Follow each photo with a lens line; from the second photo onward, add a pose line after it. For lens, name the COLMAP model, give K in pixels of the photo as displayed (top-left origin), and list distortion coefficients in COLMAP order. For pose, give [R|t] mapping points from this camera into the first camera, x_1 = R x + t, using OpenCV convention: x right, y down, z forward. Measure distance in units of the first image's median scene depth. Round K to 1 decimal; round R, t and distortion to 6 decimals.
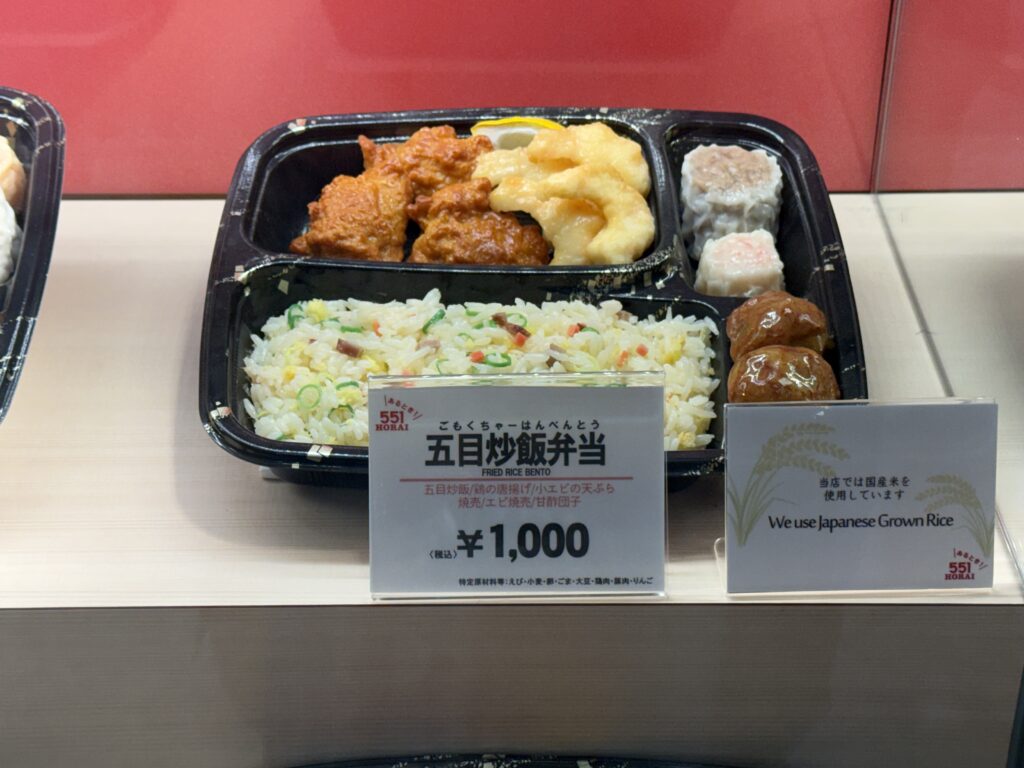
lens RADIAL K [[1825.6, 0, 509.8], [0, 1825.6, 385.1], [0, 0, 1]] dist [0.081130, 0.000000]
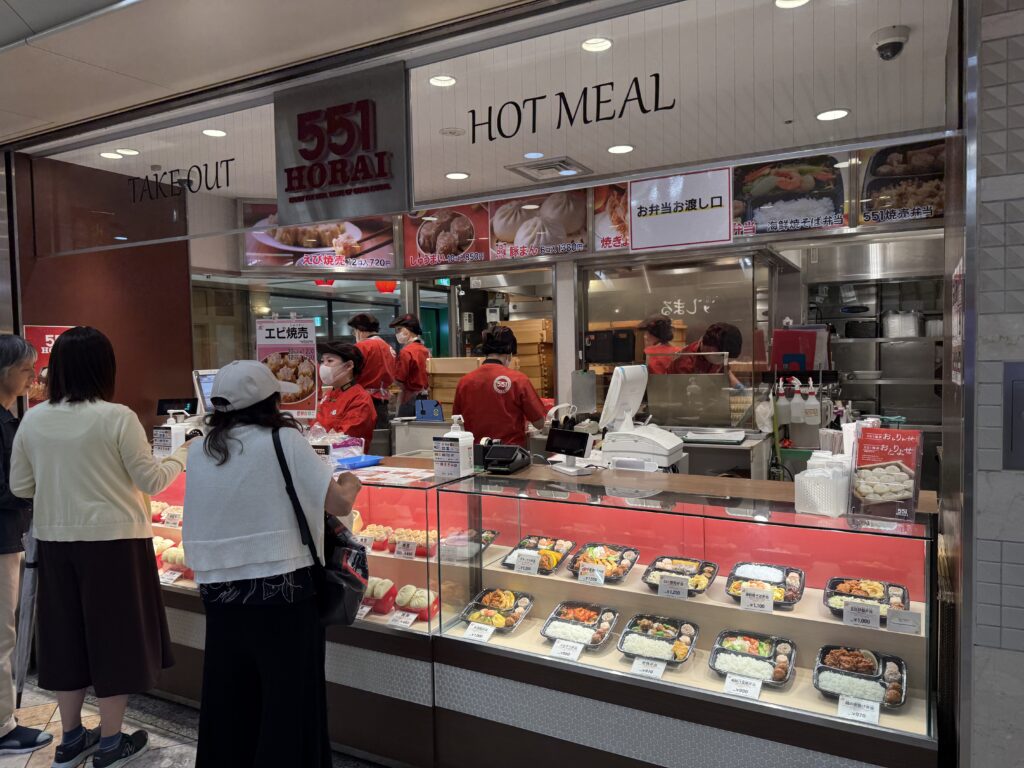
lens RADIAL K [[727.5, 0, 510.8], [0, 727.5, 379.3], [0, 0, 1]] dist [0.025804, -0.049771]
pose [[0.872622, 0.007045, -0.488346, 0.216659], [-0.238935, 0.878226, -0.414282, 0.831171], [0.425960, 0.478194, 0.768042, -2.705897]]
